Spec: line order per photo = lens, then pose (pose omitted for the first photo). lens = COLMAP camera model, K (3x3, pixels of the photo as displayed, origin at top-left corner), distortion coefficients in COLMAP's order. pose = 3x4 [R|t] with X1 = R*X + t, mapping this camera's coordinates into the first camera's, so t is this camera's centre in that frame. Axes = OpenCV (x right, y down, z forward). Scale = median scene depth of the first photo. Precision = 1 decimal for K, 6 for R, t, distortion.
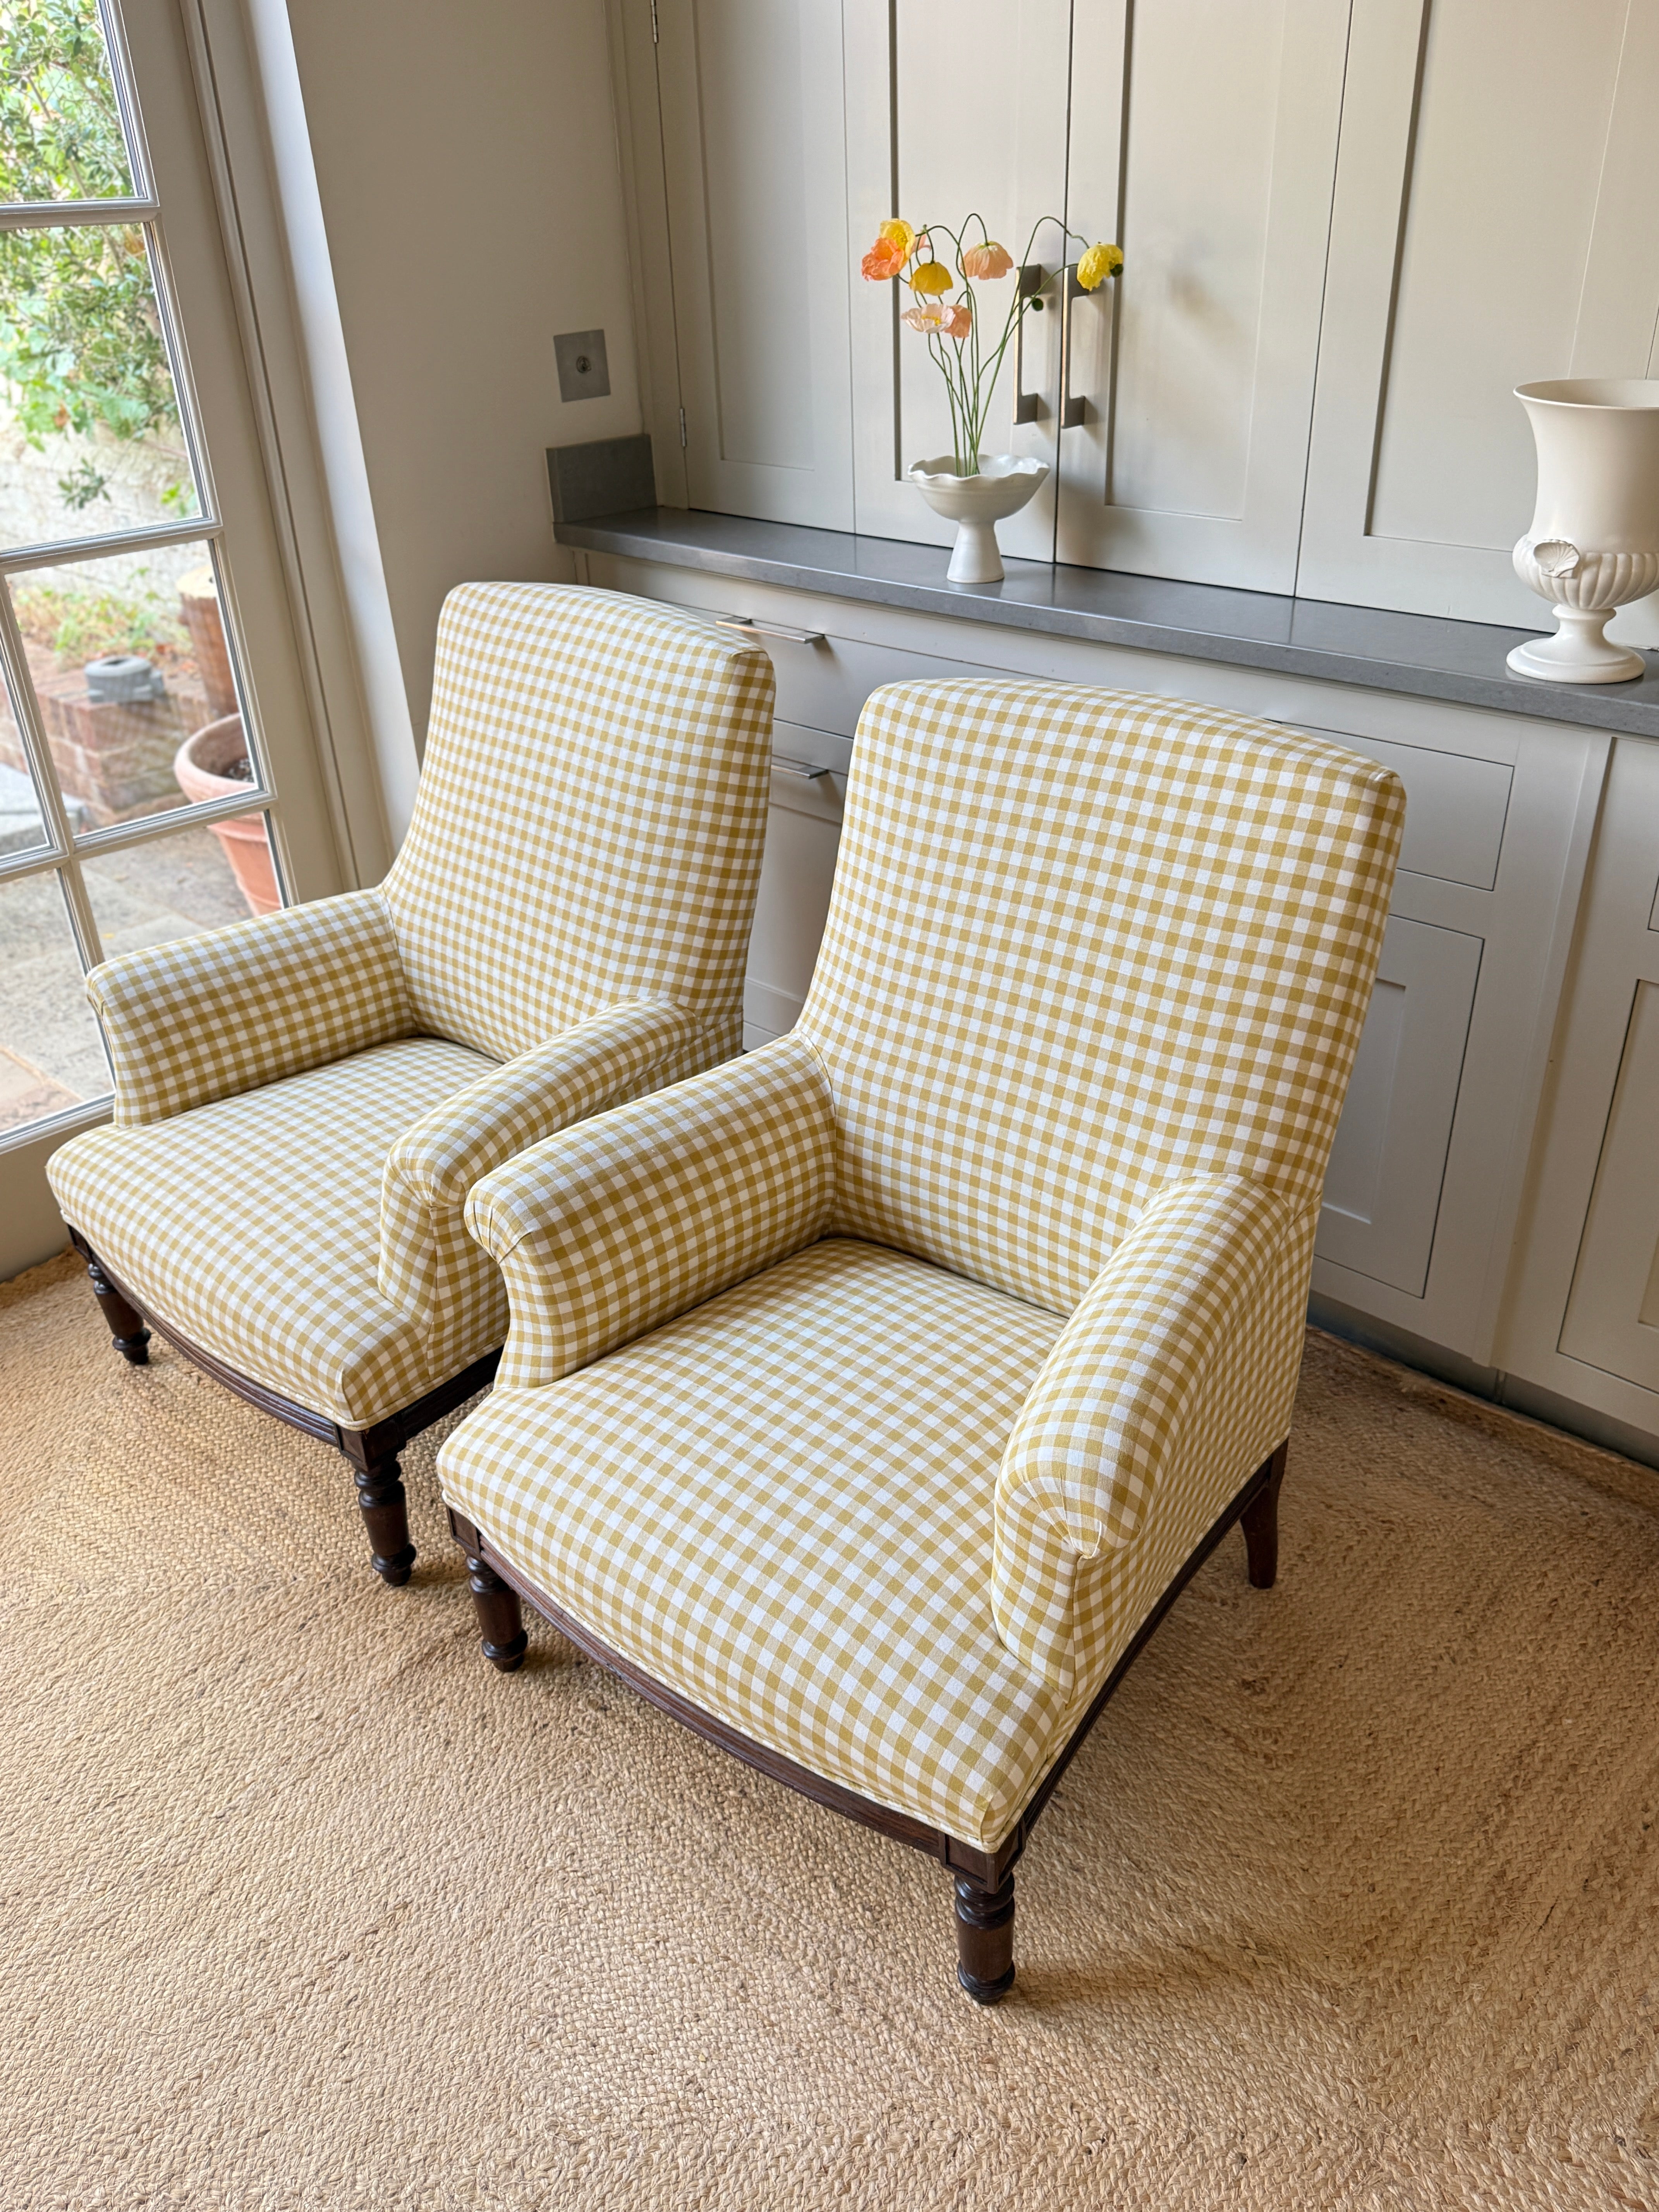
lens RADIAL K [[1674.3, 0, 827.9], [0, 1674.3, 1105.9], [0, 0, 1]] dist [0.168704, -0.358906]
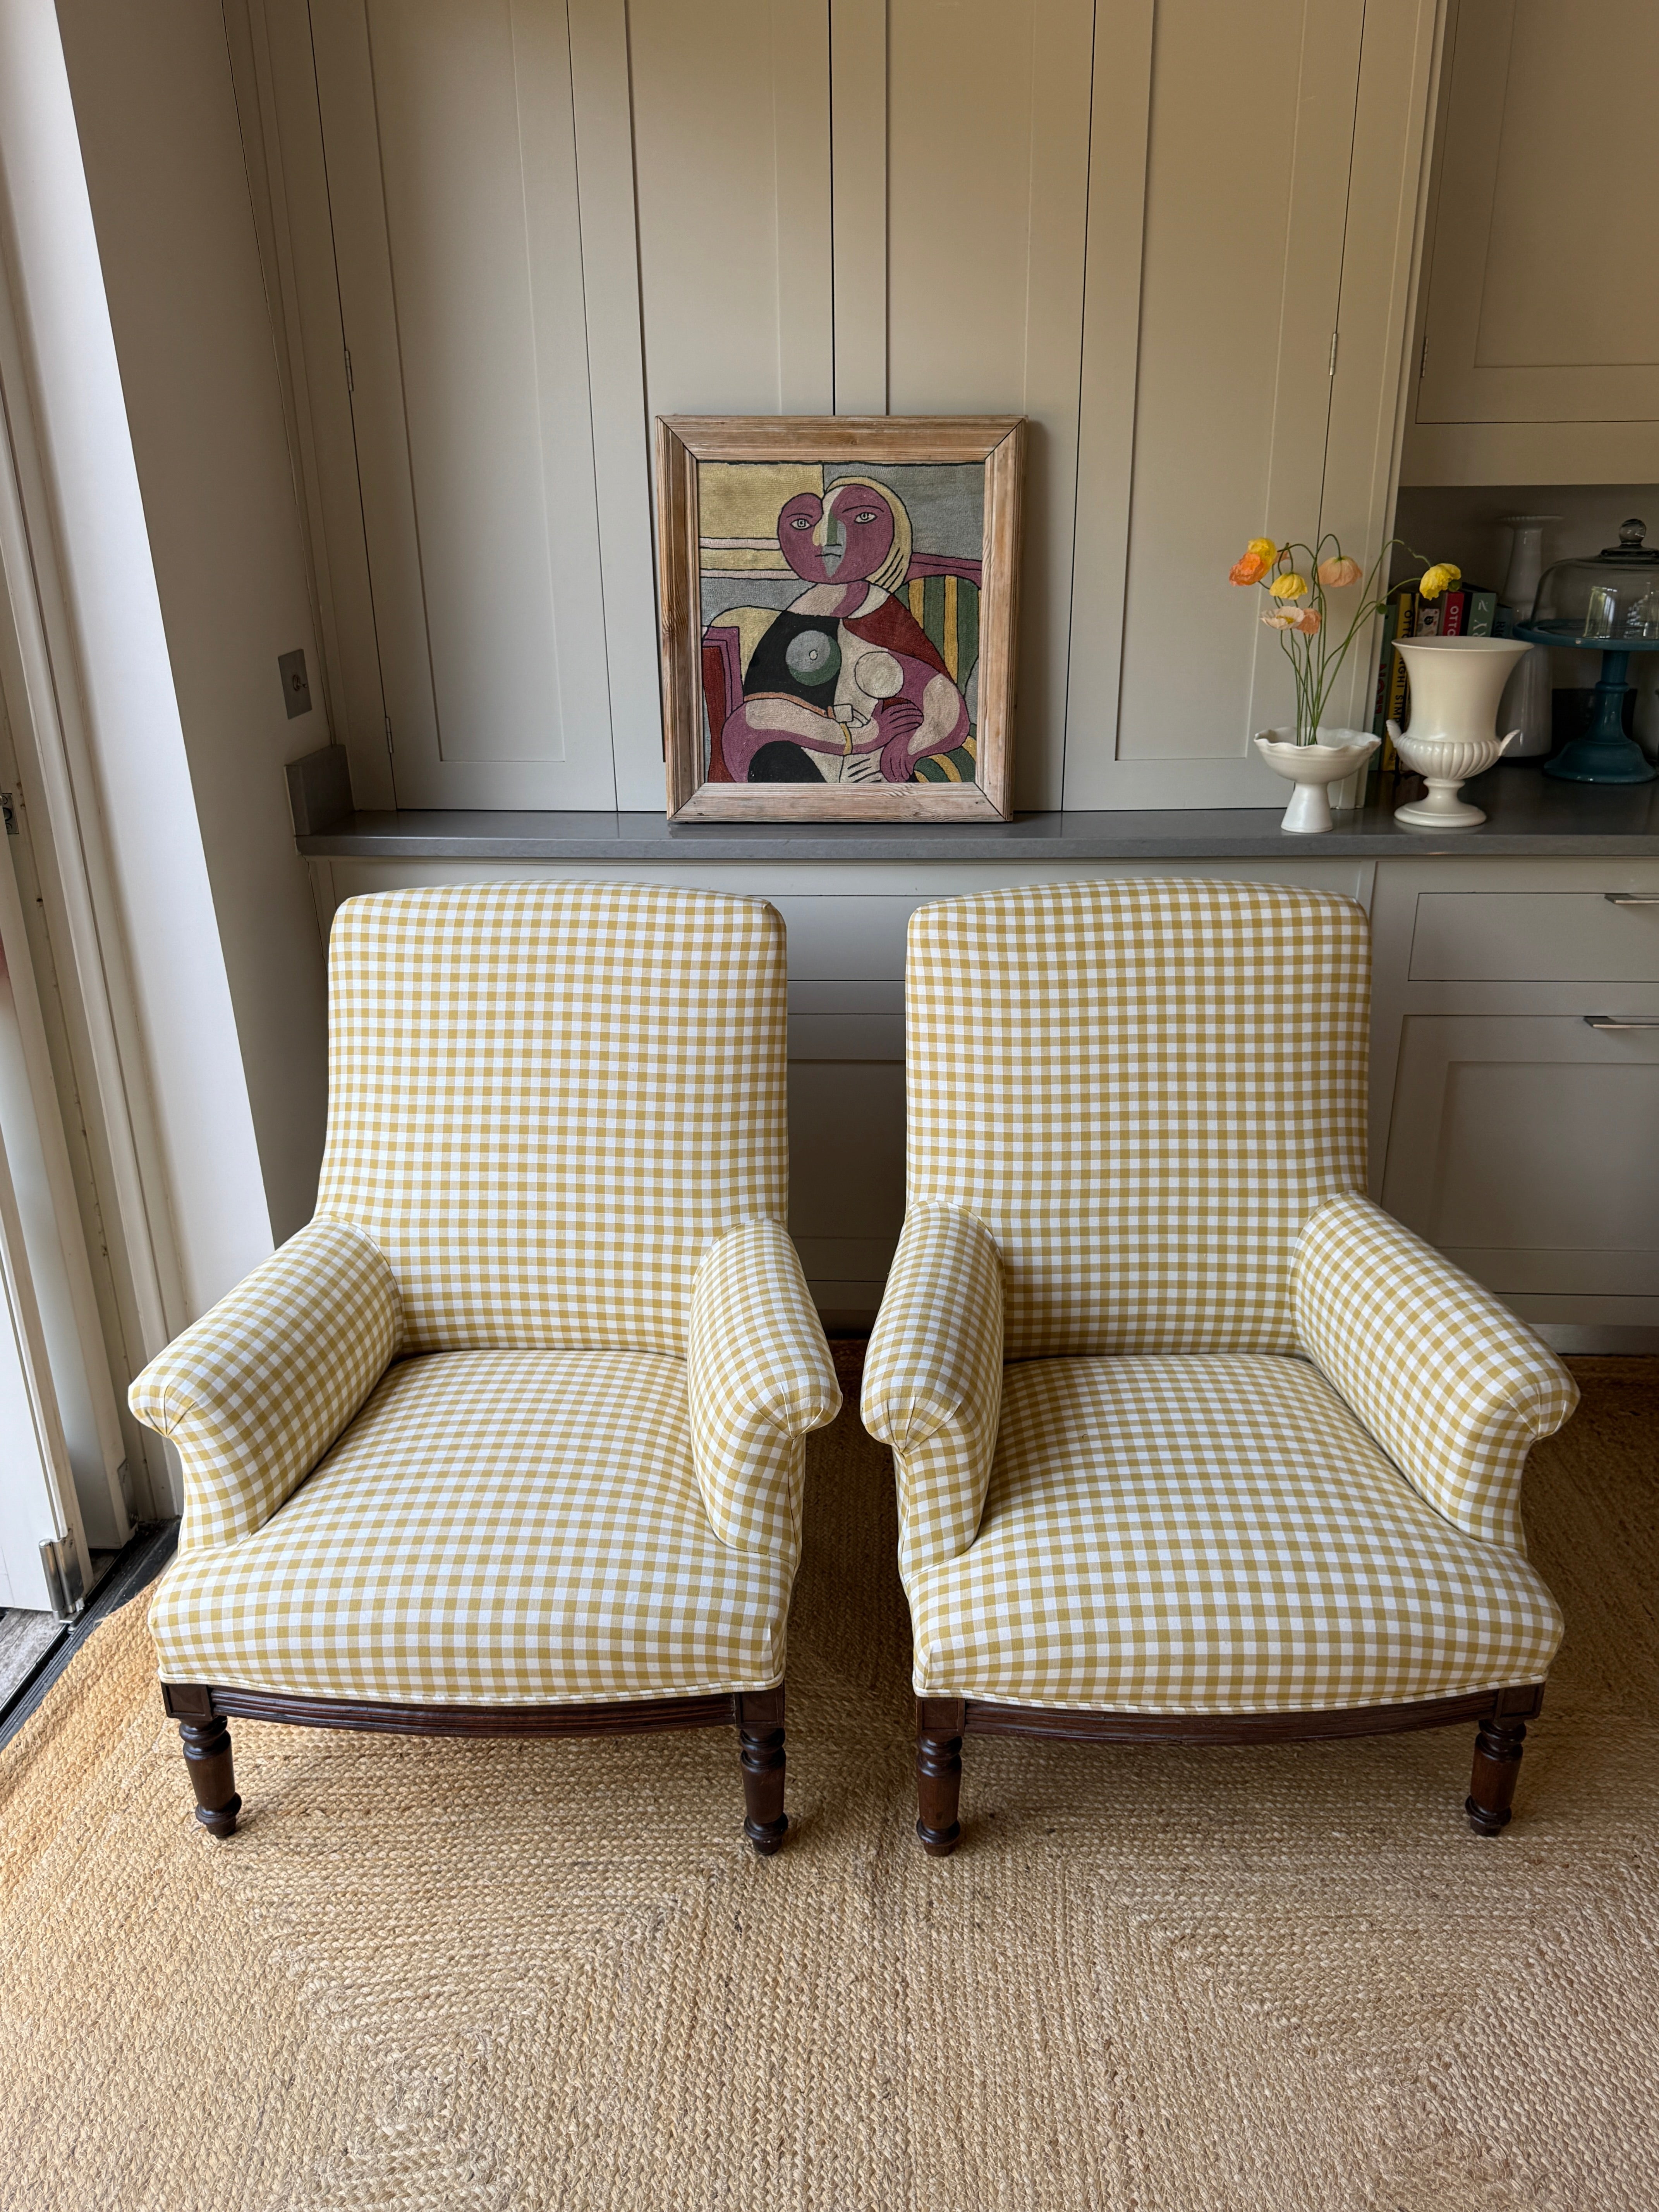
lens RADIAL K [[1674.3, 0, 827.9], [0, 1674.3, 1105.9], [0, 0, 1]] dist [0.168704, -0.358906]
pose [[0.760387, -0.214753, 0.612937, -0.801556], [0.303885, 0.951713, -0.043539, -0.082335], [-0.573990, 0.219369, 0.788931, 0.118838]]
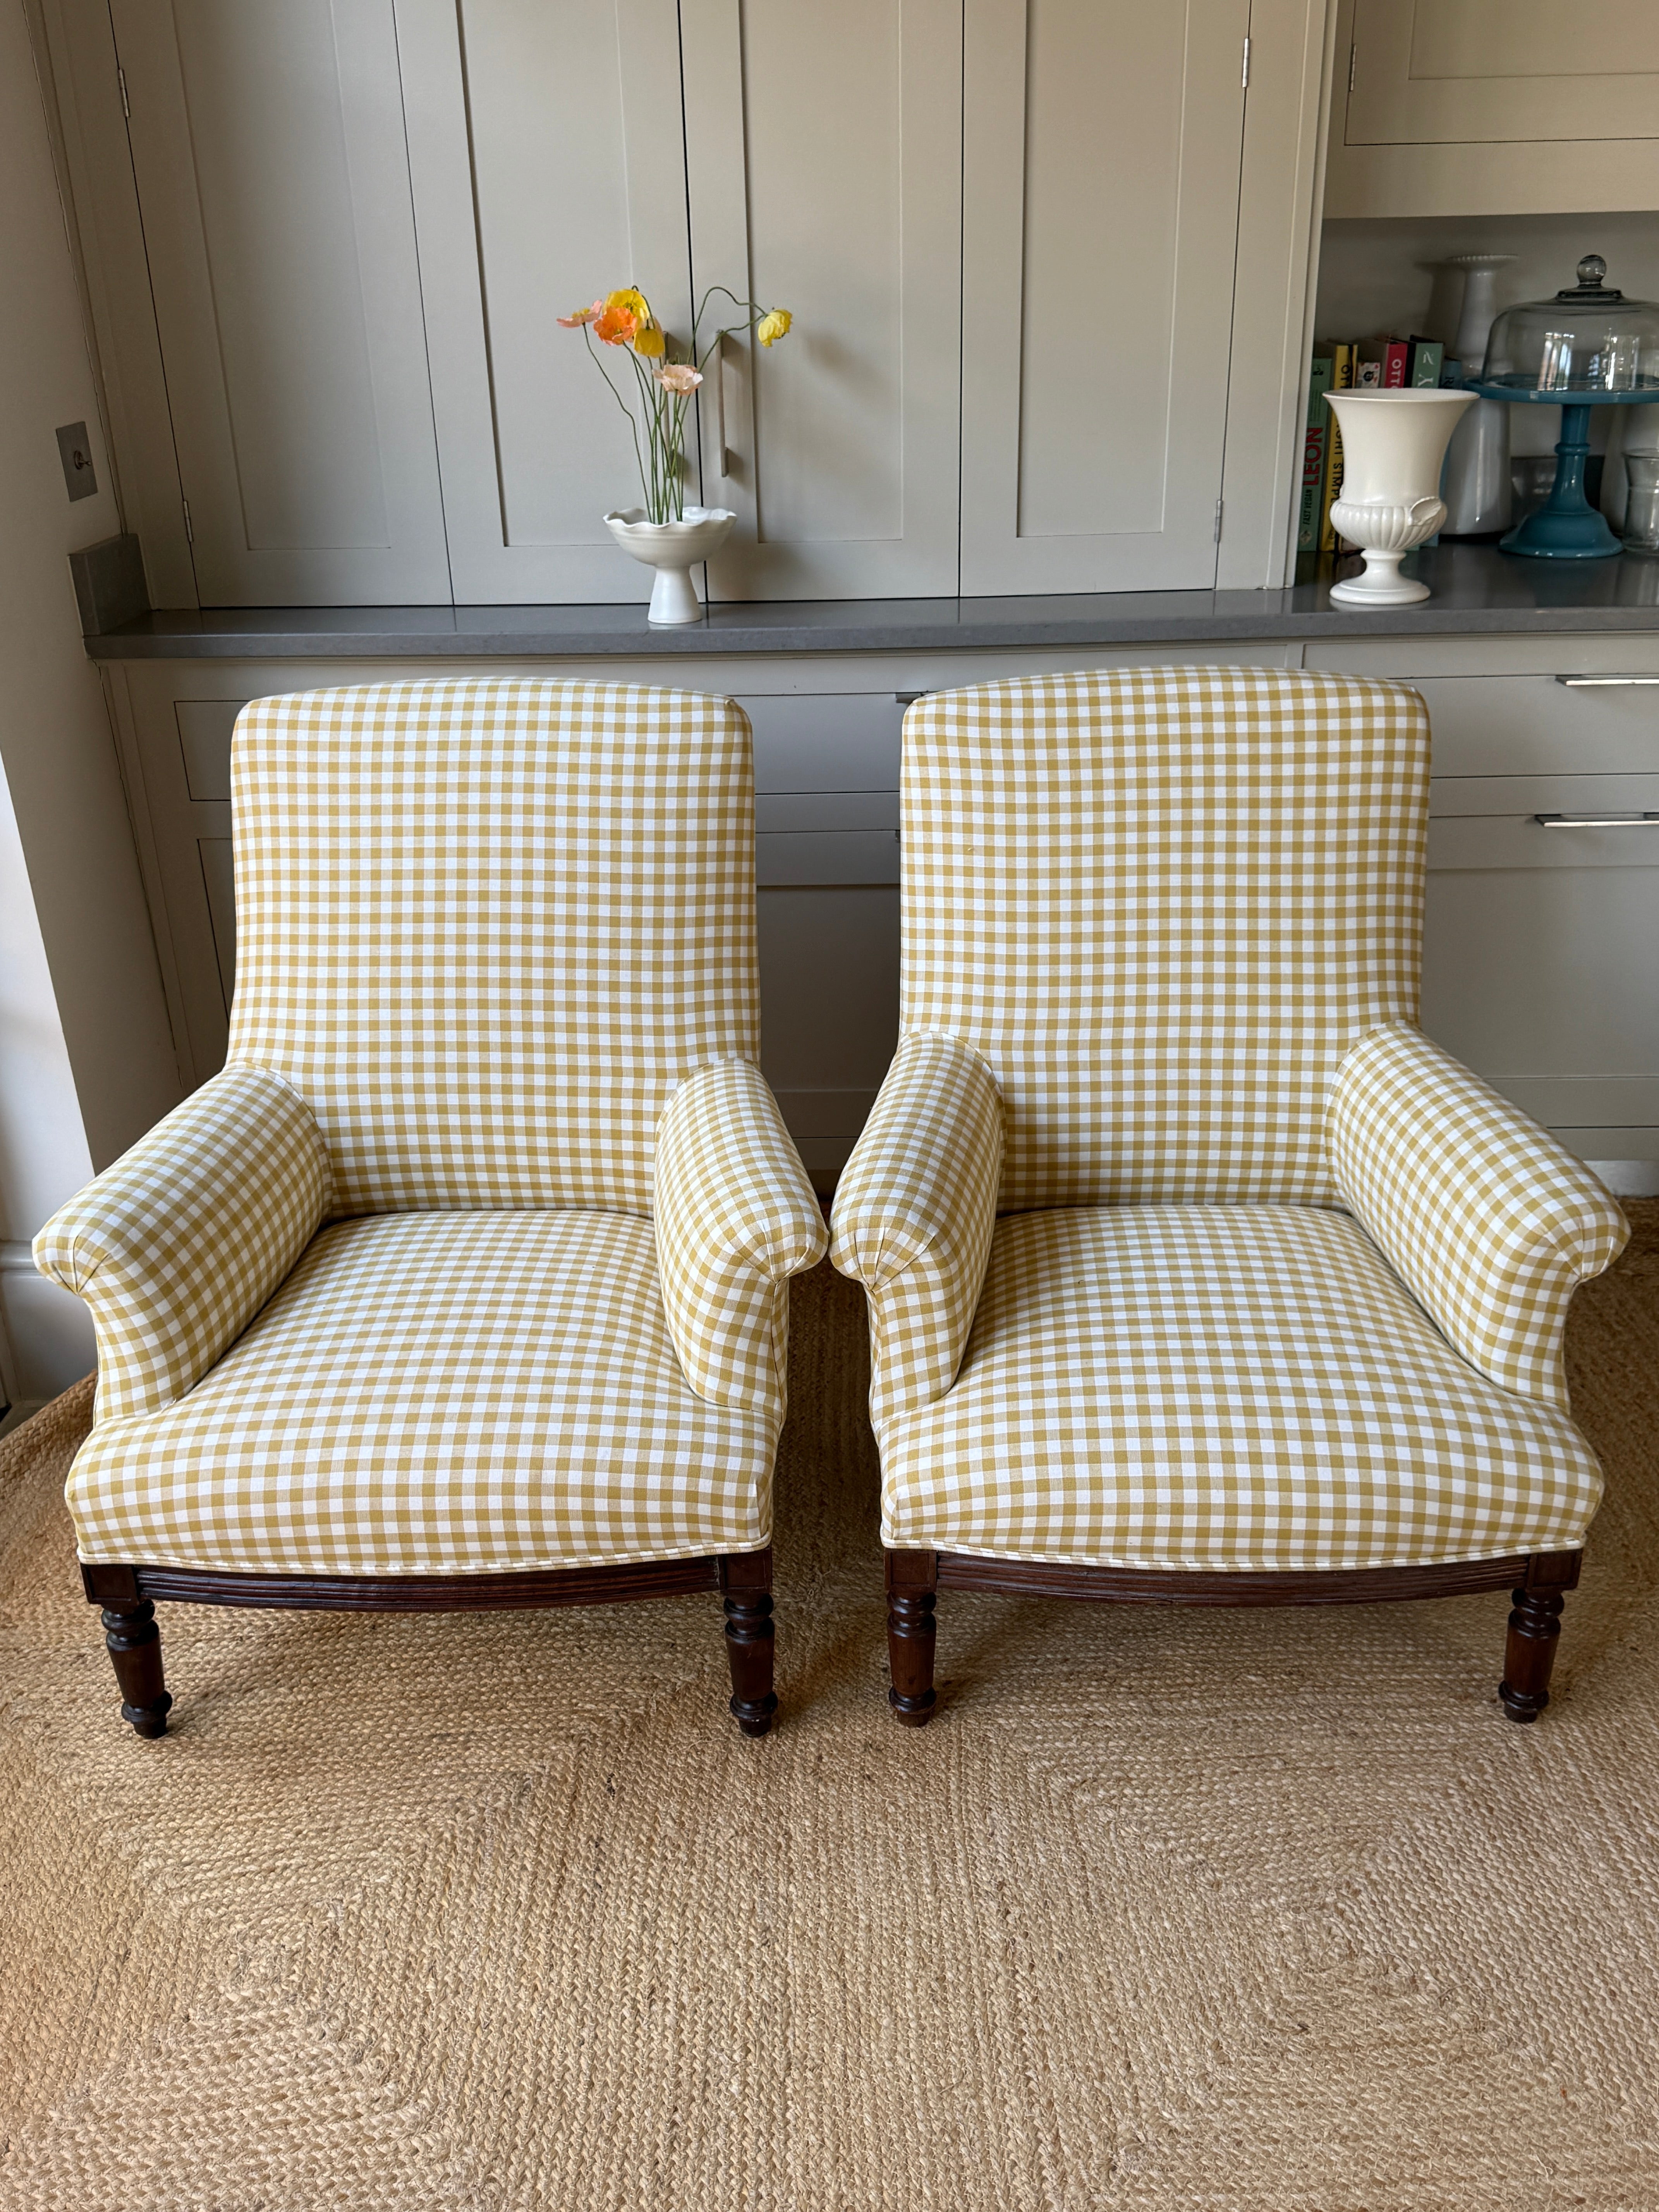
lens RADIAL K [[1966.0, 0, 824.5], [0, 1966.0, 1116.9], [0, 0, 1]] dist [0.180621, -0.304425]
pose [[0.786777, -0.239316, 0.568955, -0.805347], [0.296518, 0.954991, -0.008348, -0.002990], [-0.541349, 0.175273, 0.822327, 0.044596]]
